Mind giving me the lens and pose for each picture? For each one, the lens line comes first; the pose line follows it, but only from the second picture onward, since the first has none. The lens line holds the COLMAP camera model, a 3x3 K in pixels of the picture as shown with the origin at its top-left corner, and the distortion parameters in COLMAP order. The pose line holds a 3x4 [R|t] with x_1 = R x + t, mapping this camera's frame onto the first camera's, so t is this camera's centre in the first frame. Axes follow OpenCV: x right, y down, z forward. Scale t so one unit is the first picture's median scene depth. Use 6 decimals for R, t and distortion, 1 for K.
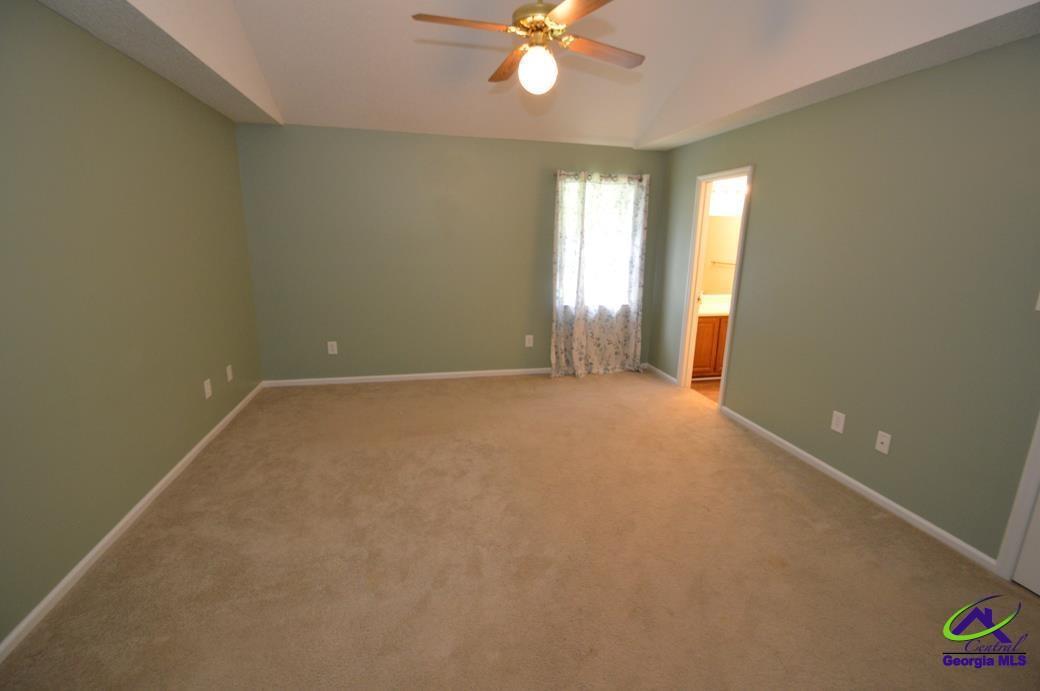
lens RADIAL K [[457.4, 0, 521.3], [0, 457.4, 340.8], [0, 0, 1]] dist [0.008267, -0.012616]
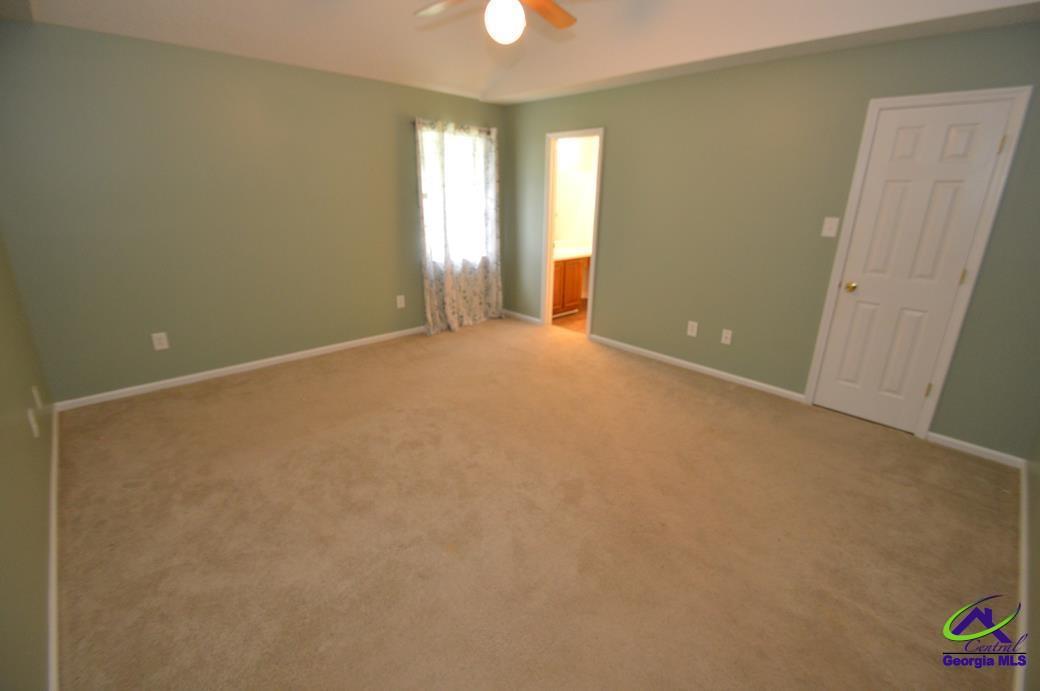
lens RADIAL K [[457.4, 0, 520.3], [0, 457.4, 342.1], [0, 0, 1]] dist [0.008267, -0.012616]
pose [[0.860078, -0.164235, 0.483005, -0.254444], [0.114343, 0.984736, 0.131227, -0.013706], [-0.497184, -0.057637, 0.865729, 0.042660]]
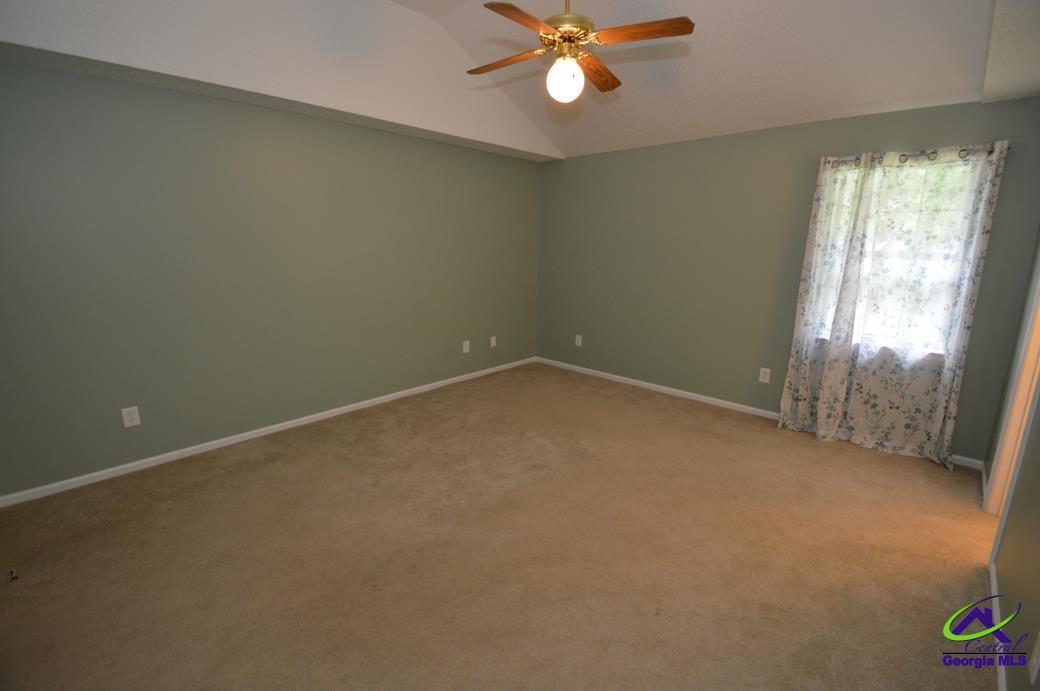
lens RADIAL K [[457.4, 0, 515.3], [0, 457.4, 340.2], [0, 0, 1]] dist [0.008267, -0.012616]
pose [[0.554208, 0.163639, -0.816135, 0.437846], [-0.184719, 0.980216, 0.071102, -0.037500], [0.811624, 0.111350, 0.573470, 0.185769]]
